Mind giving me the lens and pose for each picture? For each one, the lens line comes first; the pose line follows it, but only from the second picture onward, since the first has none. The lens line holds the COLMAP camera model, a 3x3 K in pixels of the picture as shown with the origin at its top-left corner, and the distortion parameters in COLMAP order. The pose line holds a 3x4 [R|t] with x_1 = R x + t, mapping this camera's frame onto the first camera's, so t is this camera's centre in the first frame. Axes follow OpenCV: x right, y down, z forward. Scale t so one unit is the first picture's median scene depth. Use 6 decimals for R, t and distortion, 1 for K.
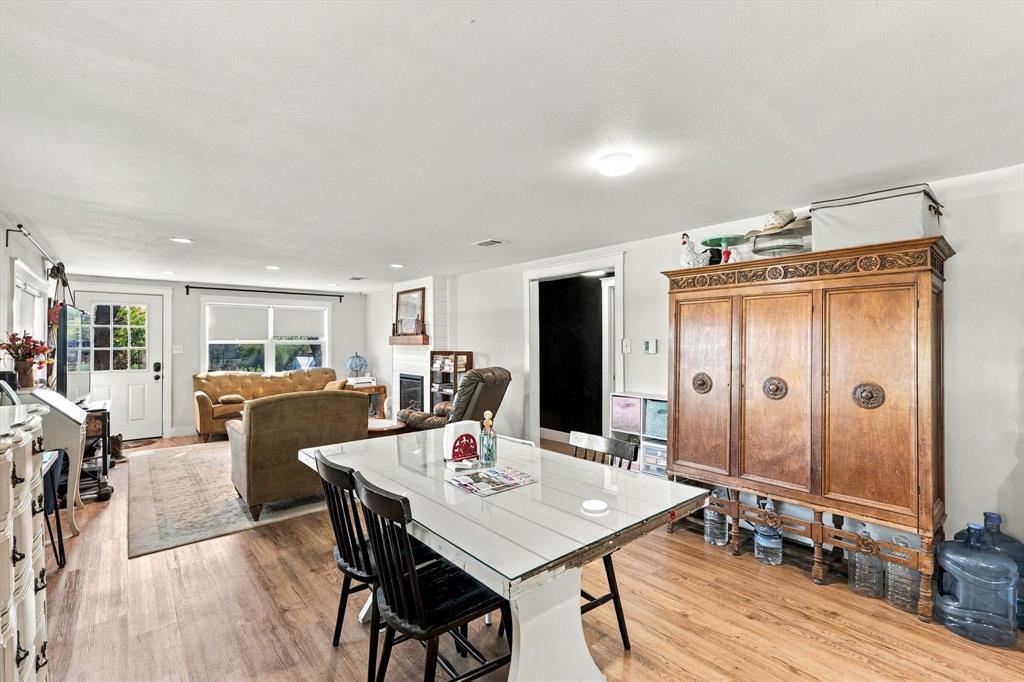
lens RADIAL K [[448.8, 0, 513.4], [0, 448.8, 347.2], [0, 0, 1]] dist [0.001180, -0.000014]
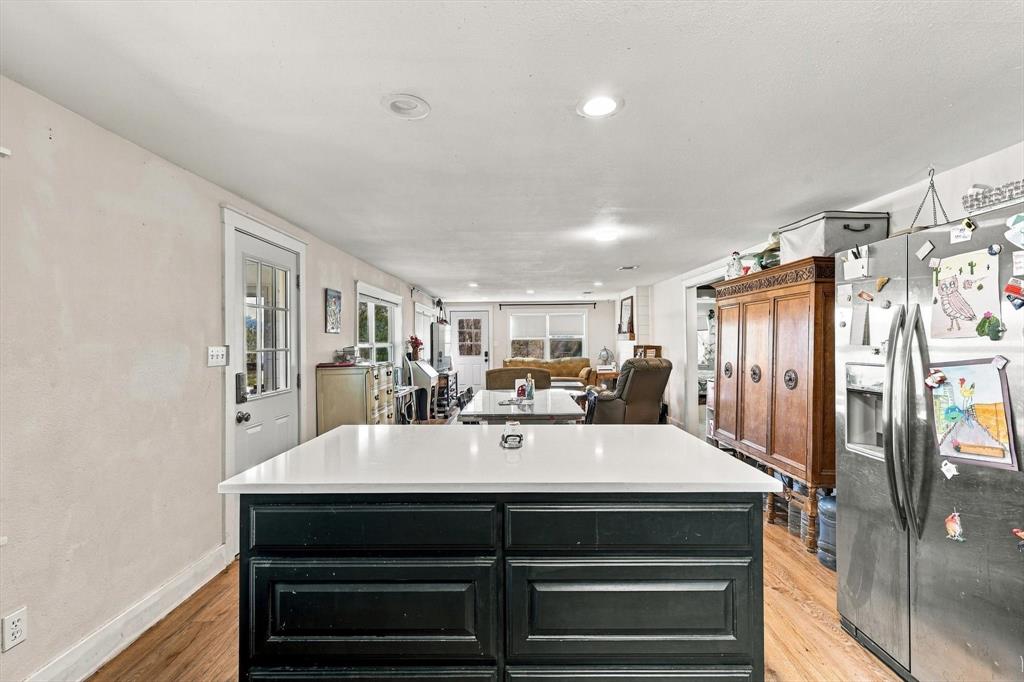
lens RADIAL K [[448.8, 0, 514.3], [0, 448.8, 340.2], [0, 0, 1]] dist [0.001180, -0.000014]
pose [[0.739088, -0.000406, -0.673608, 0.412529], [-0.001733, 0.999995, -0.002504, -0.003159], [0.673606, 0.003018, 0.739084, -0.163373]]
